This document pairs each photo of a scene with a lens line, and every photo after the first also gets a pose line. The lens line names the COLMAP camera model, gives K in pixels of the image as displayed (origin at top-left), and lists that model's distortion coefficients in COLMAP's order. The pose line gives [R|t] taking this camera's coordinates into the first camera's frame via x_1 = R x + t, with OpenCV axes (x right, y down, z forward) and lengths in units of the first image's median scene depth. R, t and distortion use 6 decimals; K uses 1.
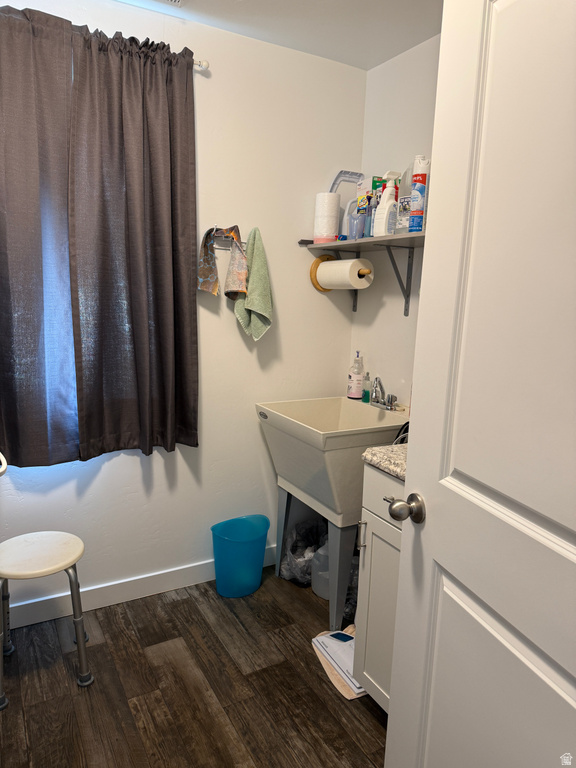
lens RADIAL K [[554.7, 0, 287.1], [0, 554.7, 400.7], [0, 0, 1]] dist [0.047109, -0.038162]
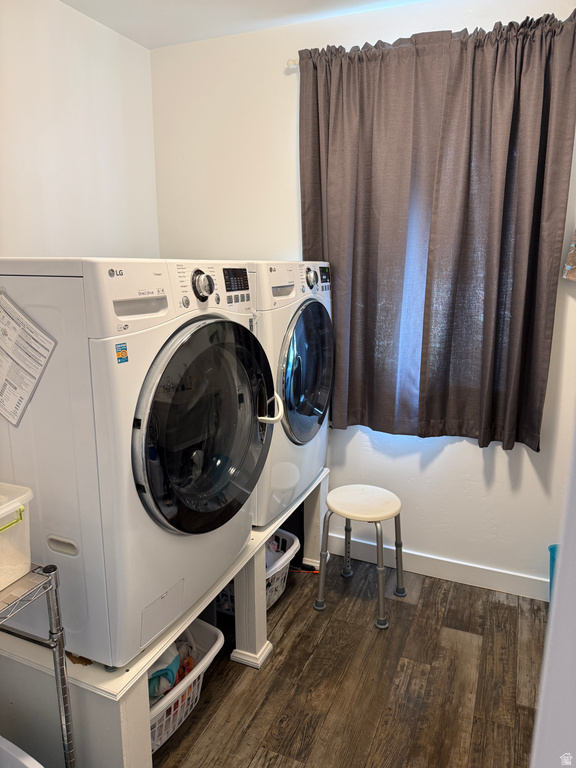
lens RADIAL K [[554.7, 0, 287.1], [0, 554.7, 400.7], [0, 0, 1]] dist [0.047109, -0.038162]
pose [[0.610760, 0.159765, -0.775531, 0.327590], [-0.139973, 0.985793, 0.092846, -0.030198], [0.779346, 0.051847, 0.624445, 0.109254]]
